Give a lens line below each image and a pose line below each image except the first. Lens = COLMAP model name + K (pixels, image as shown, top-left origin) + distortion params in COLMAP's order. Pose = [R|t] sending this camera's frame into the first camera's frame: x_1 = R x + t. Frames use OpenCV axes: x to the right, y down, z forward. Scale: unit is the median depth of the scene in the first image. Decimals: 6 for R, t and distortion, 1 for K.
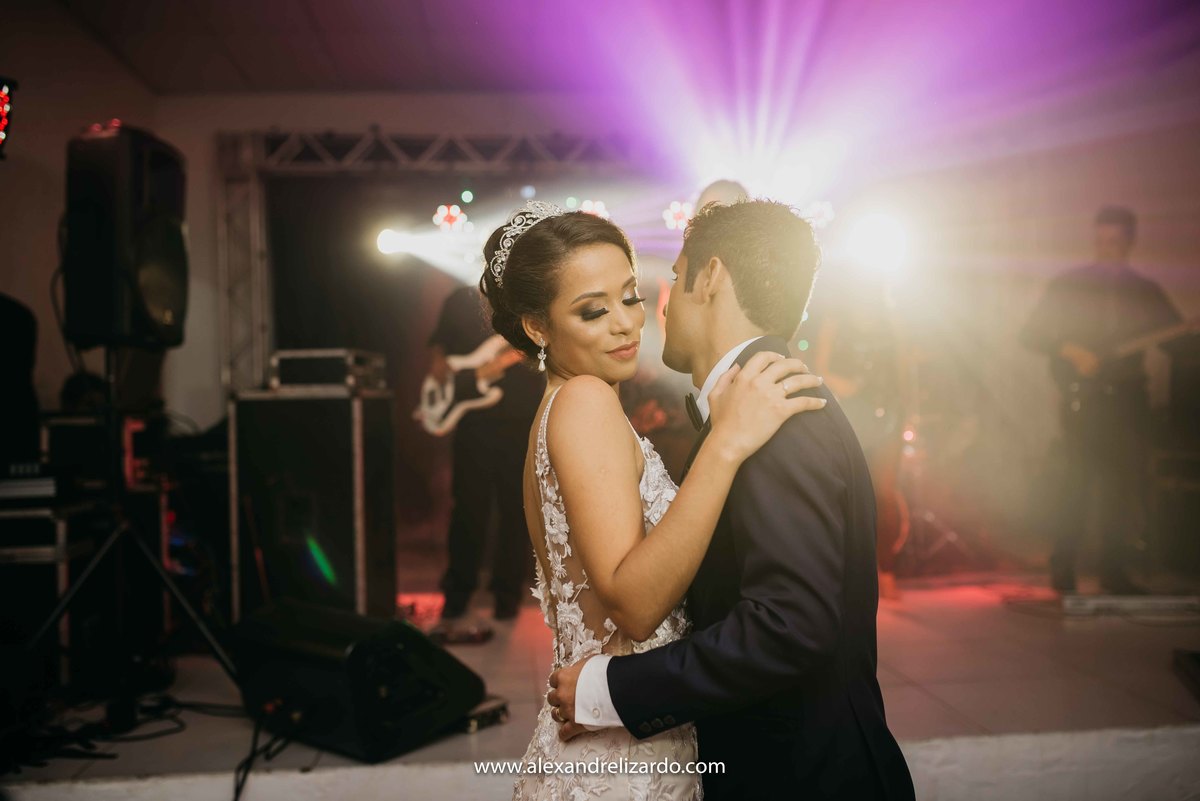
lens RADIAL K [[1156.4, 0, 600.0], [0, 1156.4, 400.5], [0, 0, 1]] dist [-0.056050, 0.090475]
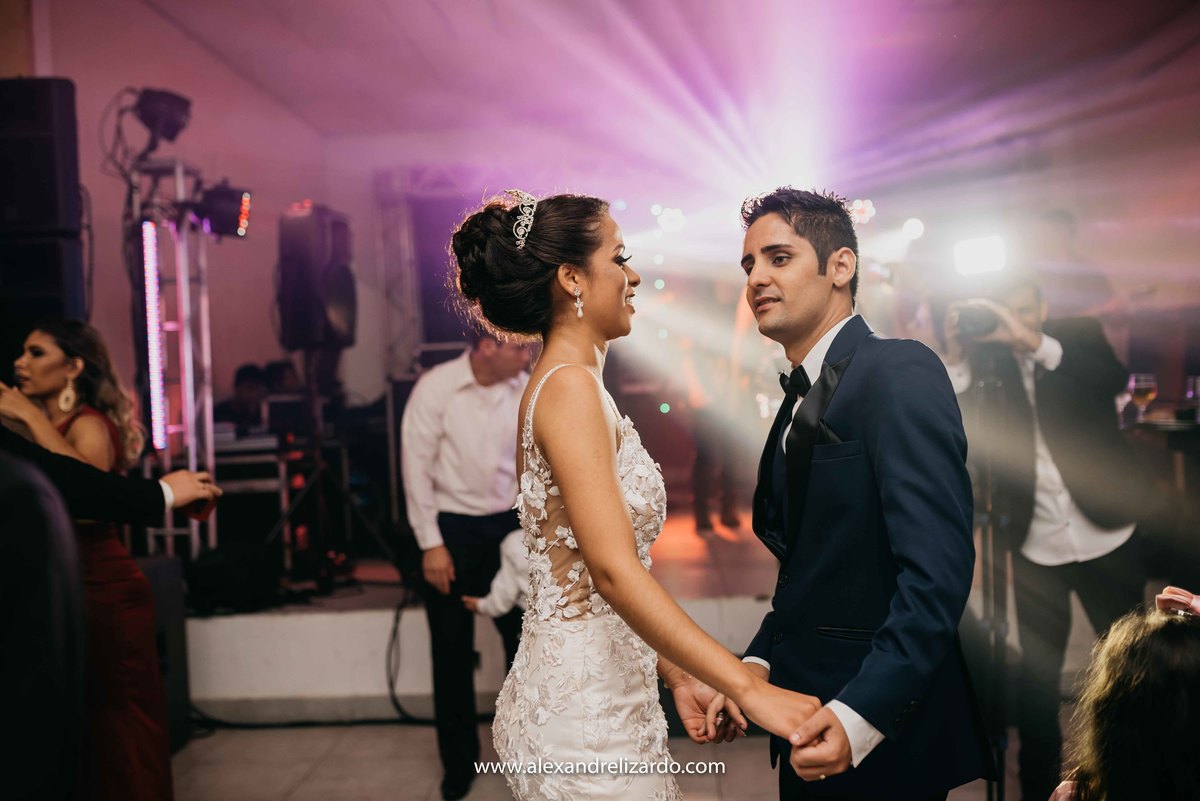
lens RADIAL K [[1156.4, 0, 600.0], [0, 1156.4, 400.5], [0, 0, 1]] dist [-0.056050, 0.090475]
pose [[0.990328, -0.024325, -0.136598, 0.141662], [0.028111, 0.999271, 0.025849, -0.005869], [0.135870, -0.029439, 0.990289, -0.401960]]
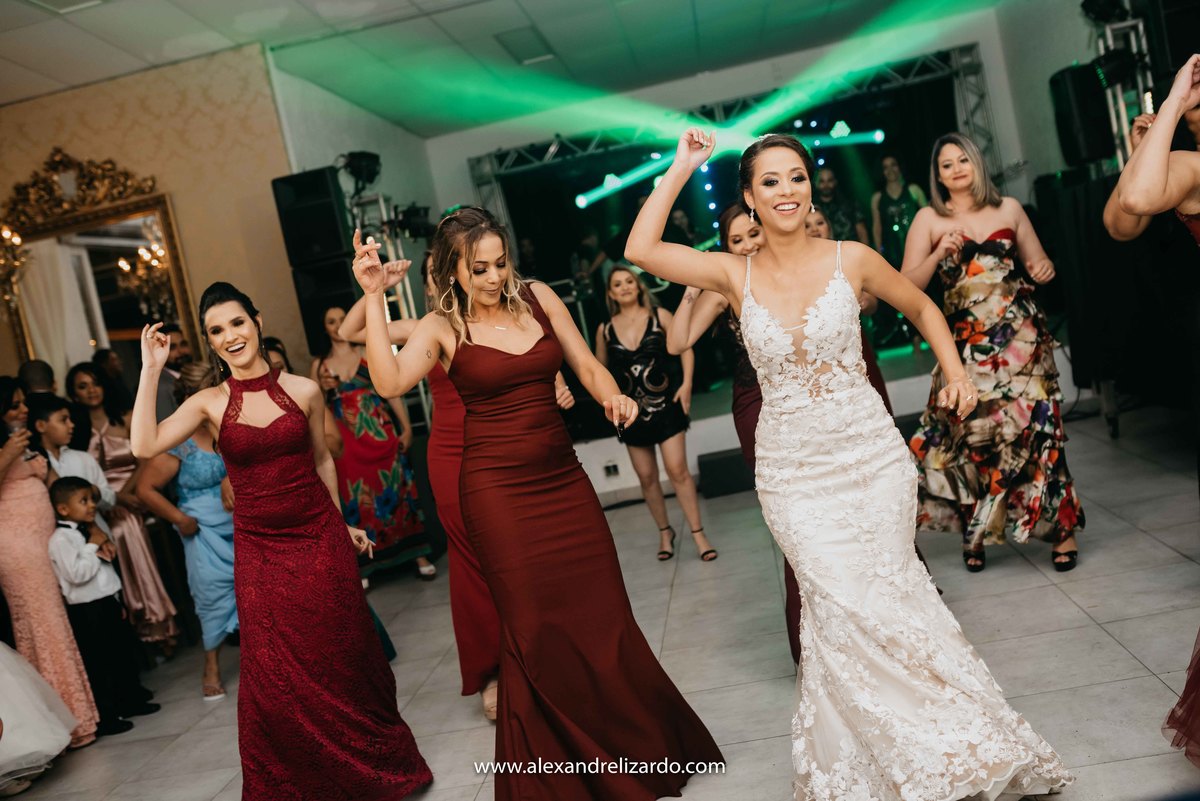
lens RADIAL K [[1156.4, 0, 600.0], [0, 1156.4, 400.5], [0, 0, 1]] dist [-0.056050, 0.090475]
pose [[0.964468, -0.168080, -0.203840, 0.233890], [0.189096, 0.977981, 0.088295, -0.003698], [0.184511, -0.123703, 0.975015, -1.109339]]
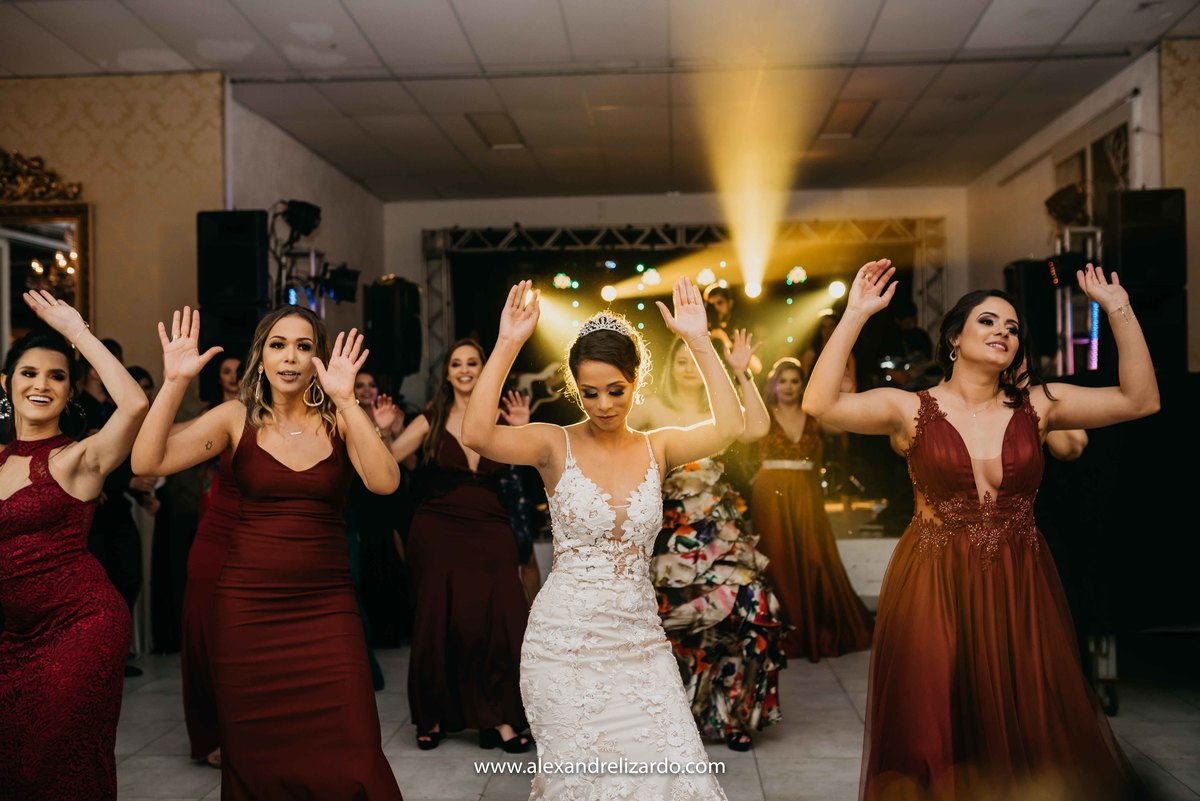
lens RADIAL K [[1156.4, 0, 600.0], [0, 1156.4, 400.5], [0, 0, 1]] dist [-0.056050, 0.090475]
pose [[0.989564, 0.003176, -0.144057, 0.269313], [-0.001469, 0.999927, 0.011953, -0.018577], [0.144085, -0.011616, 0.989497, -1.026361]]
